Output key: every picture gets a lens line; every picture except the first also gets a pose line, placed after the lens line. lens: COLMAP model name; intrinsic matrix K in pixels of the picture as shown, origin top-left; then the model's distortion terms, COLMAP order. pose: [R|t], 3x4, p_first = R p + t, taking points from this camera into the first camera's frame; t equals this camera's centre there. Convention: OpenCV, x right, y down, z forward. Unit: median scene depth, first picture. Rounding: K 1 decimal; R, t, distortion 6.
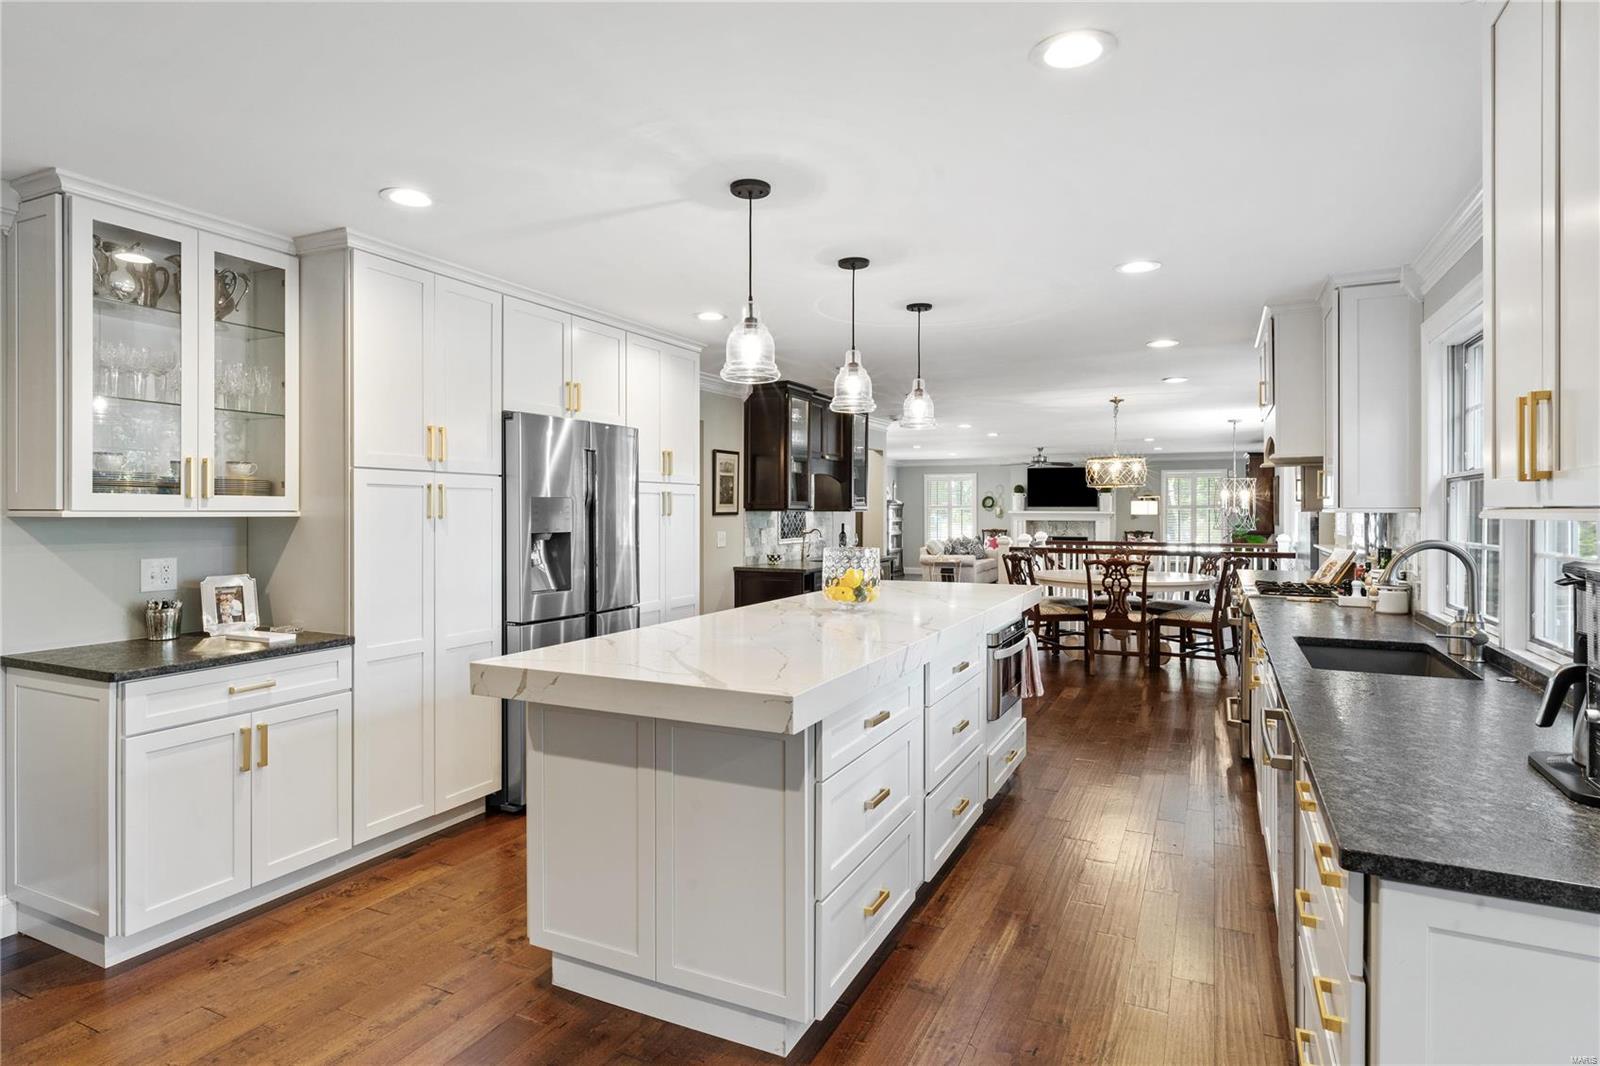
lens RADIAL K [[883.7, 0, 793.1], [0, 883.7, 508.1], [0, 0, 1]] dist [0.000010, -0.000045]
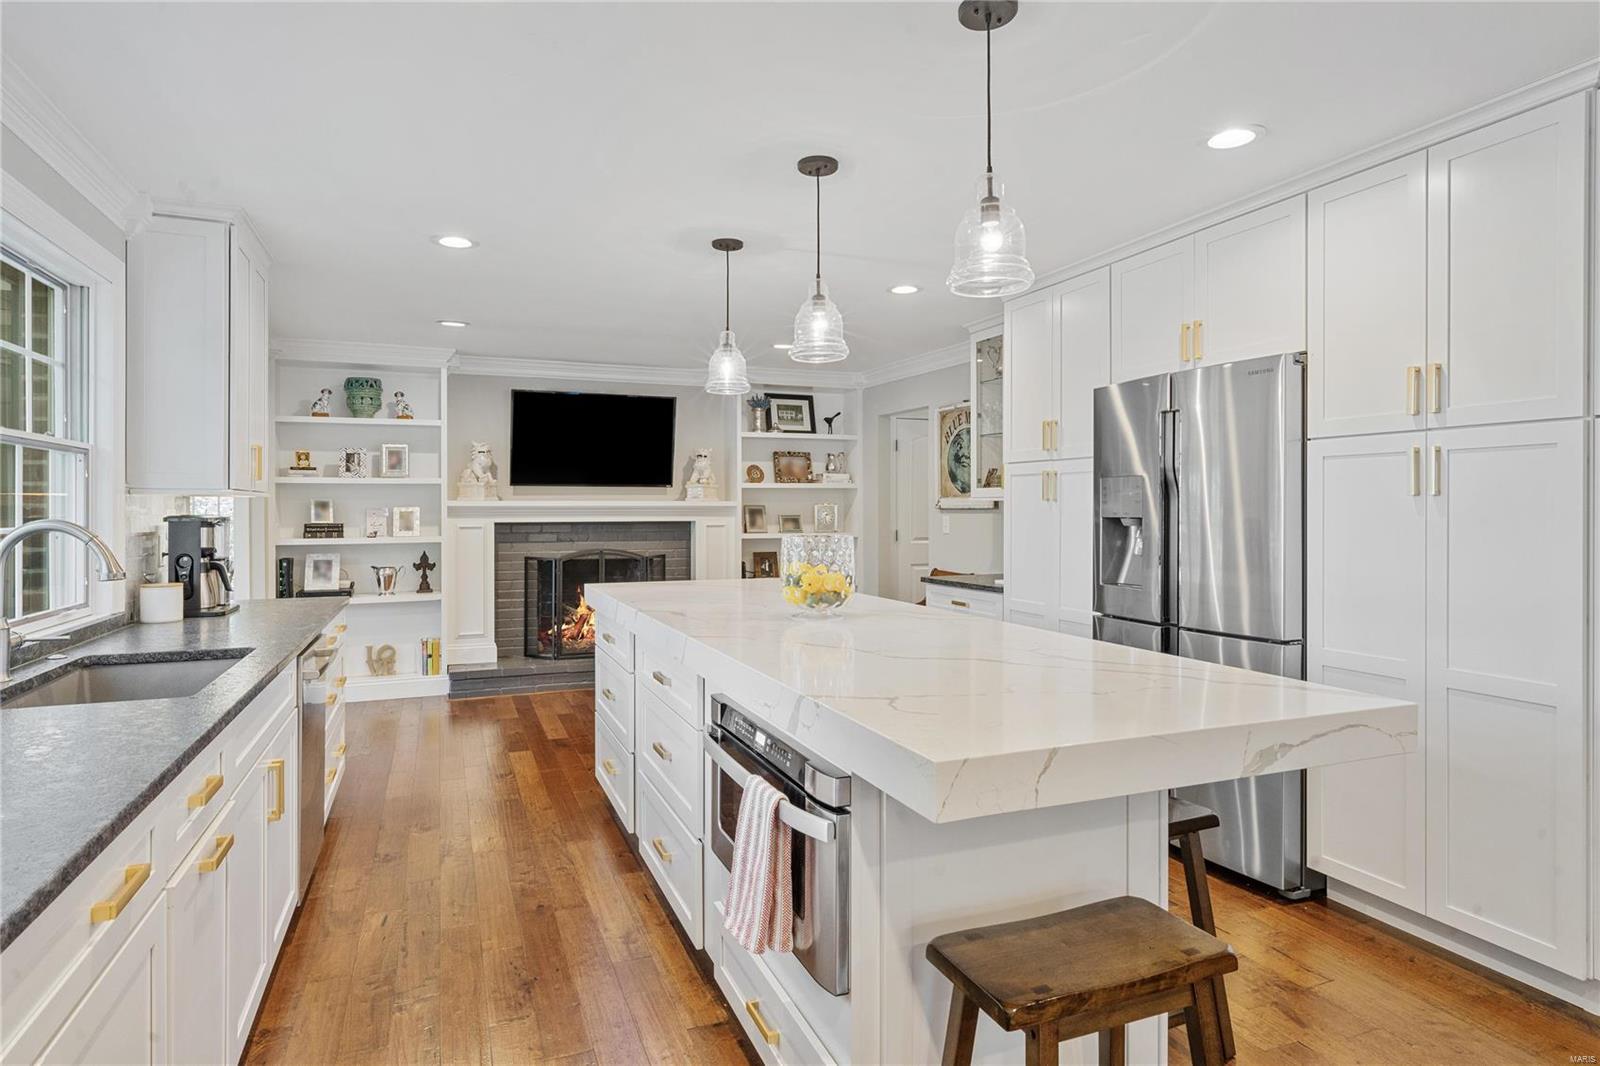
lens RADIAL K [[883.7, 0, 793.1], [0, 883.7, 508.1], [0, 0, 1]] dist [0.000010, -0.000045]
pose [[-0.665875, 0.001743, -0.746061, 0.563038], [0.003959, 0.999991, -0.001197, 0.016585], [0.746053, -0.003750, -0.665876, 1.266964]]
